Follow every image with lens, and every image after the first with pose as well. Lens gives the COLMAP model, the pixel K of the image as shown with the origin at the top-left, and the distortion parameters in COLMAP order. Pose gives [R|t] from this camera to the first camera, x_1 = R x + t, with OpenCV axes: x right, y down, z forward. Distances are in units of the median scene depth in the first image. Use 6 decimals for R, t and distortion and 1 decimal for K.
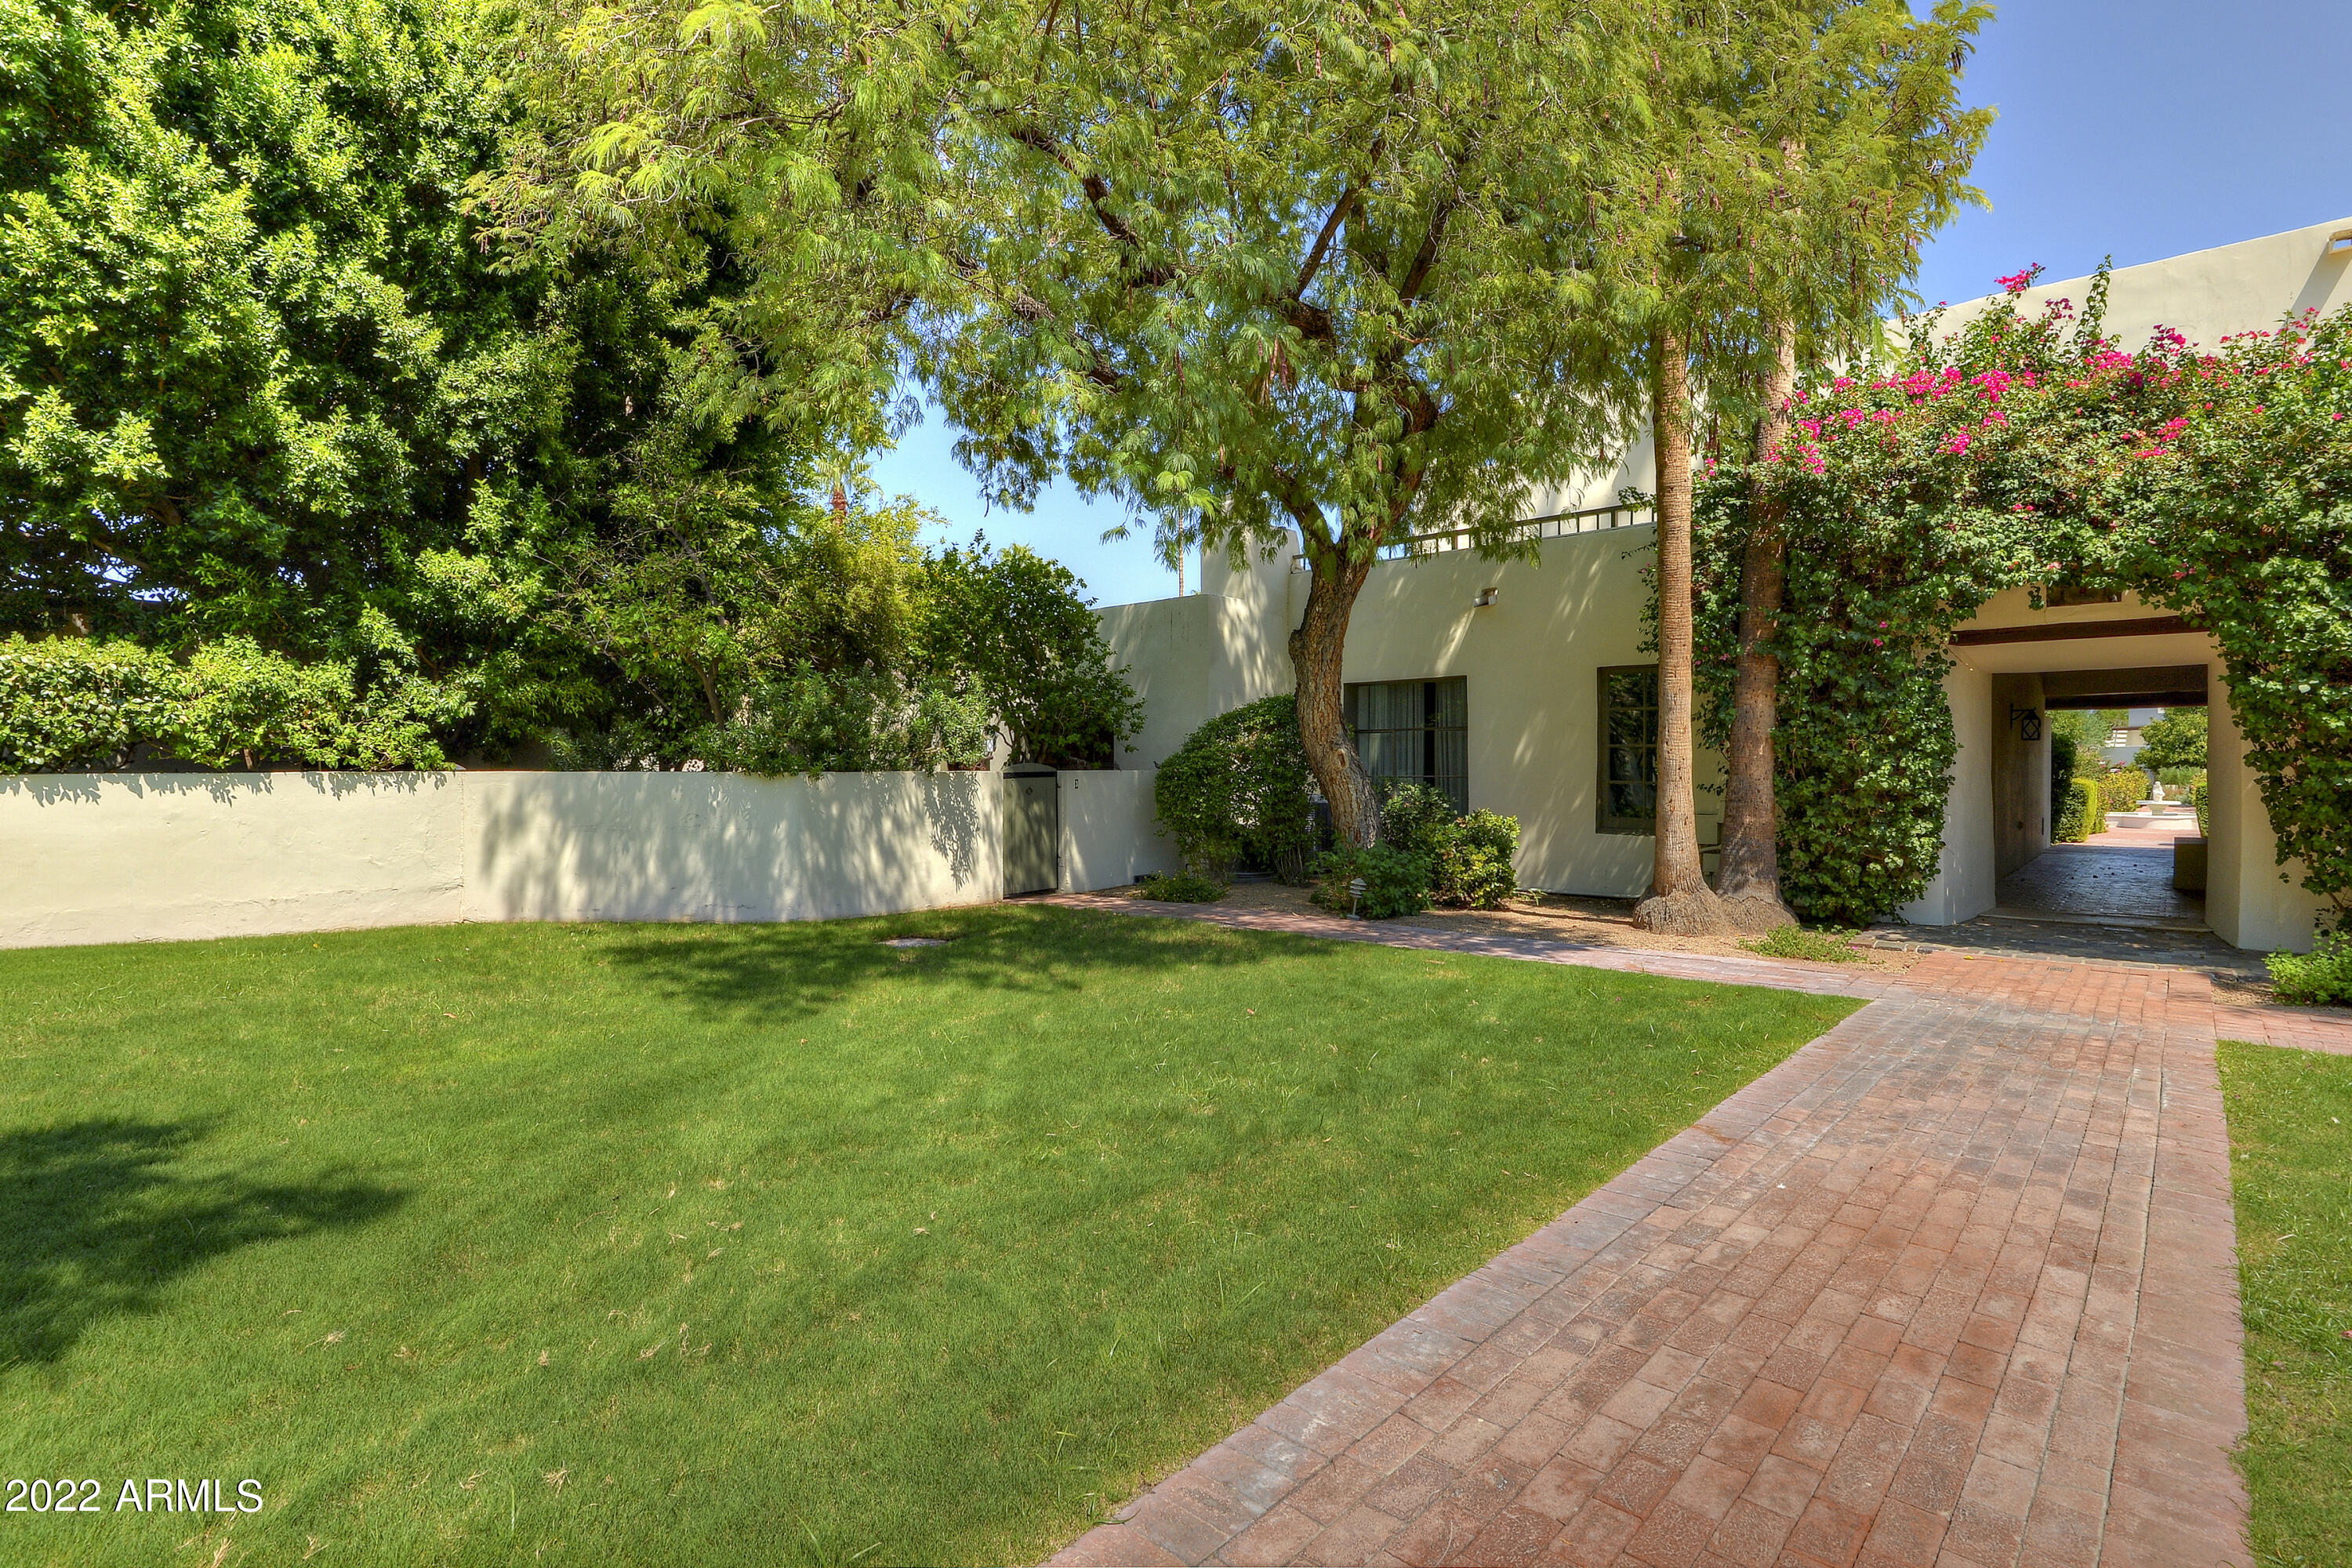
lens RADIAL K [[1163.0, 0, 1177.7], [0, 1163.0, 780.8], [0, 0, 1]] dist [0.001999, 0.000176]
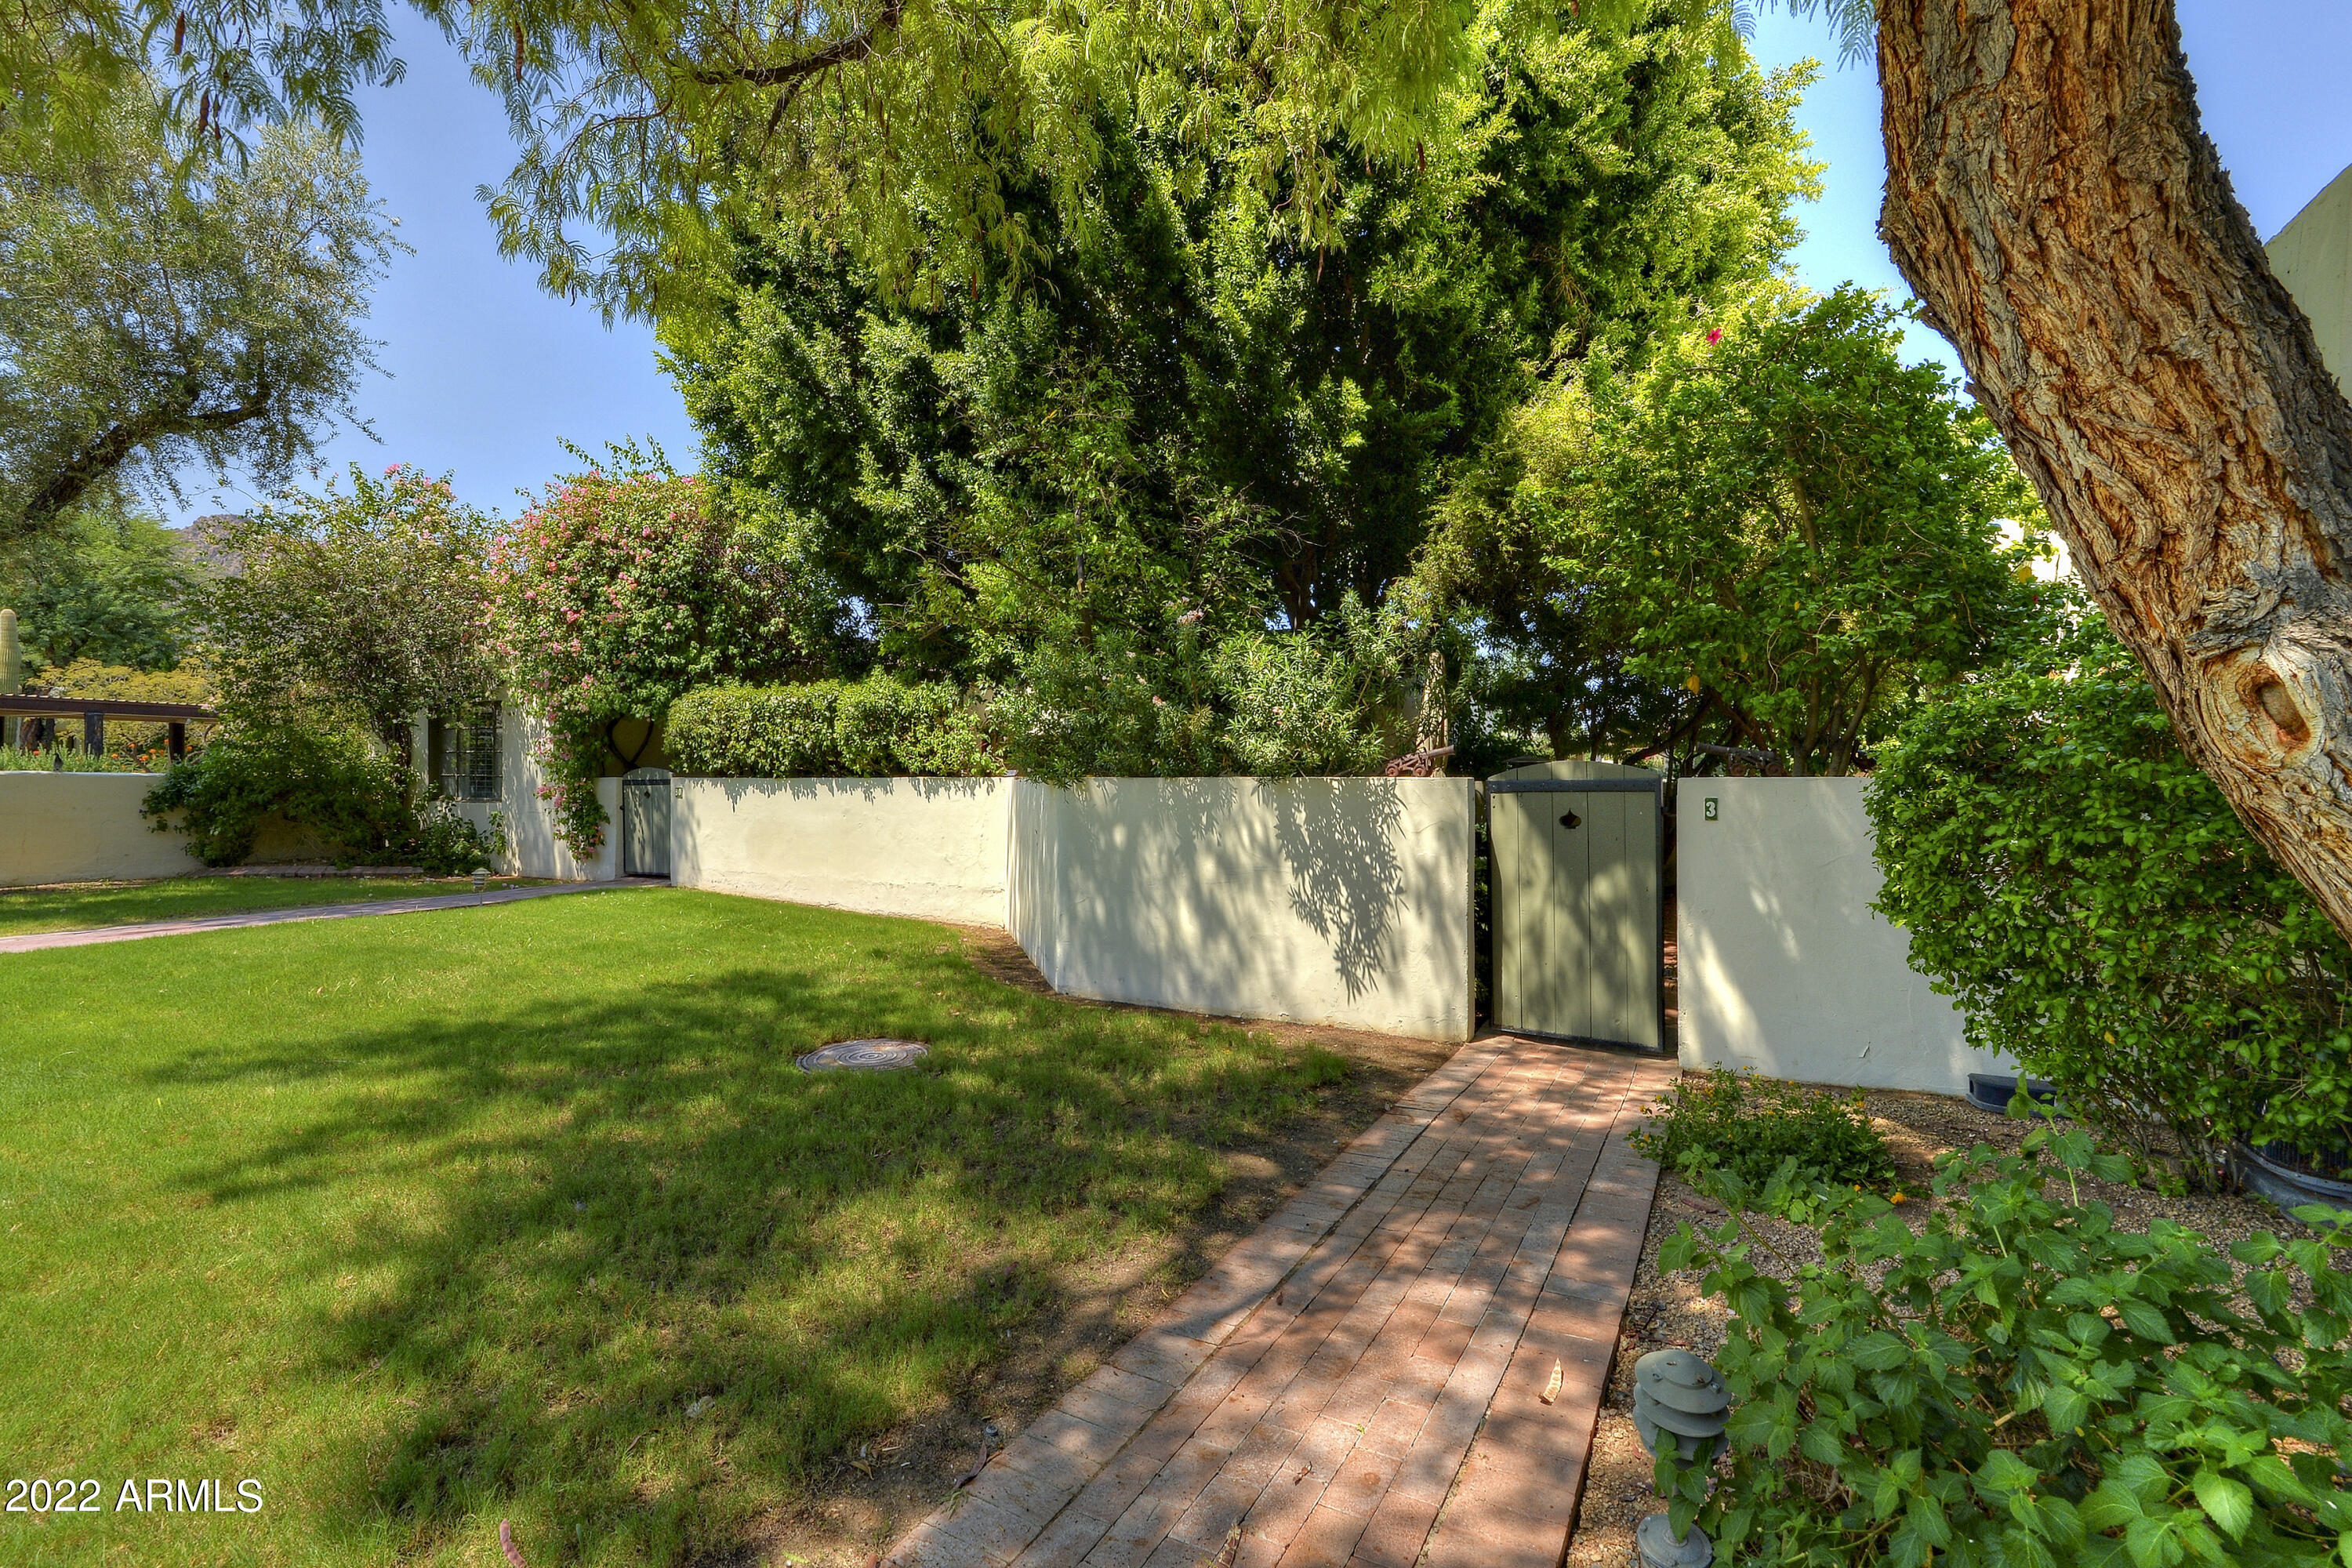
lens RADIAL K [[1075.7, 0, 1173.5], [0, 1075.7, 781.1], [0, 0, 1]] dist [0.002195, -0.002656]
pose [[0.218642, 0.003173, -0.975800, 0.285939], [-0.011396, 0.999935, 0.000698, -0.006399], [0.975739, 0.010967, 0.218664, 0.852258]]
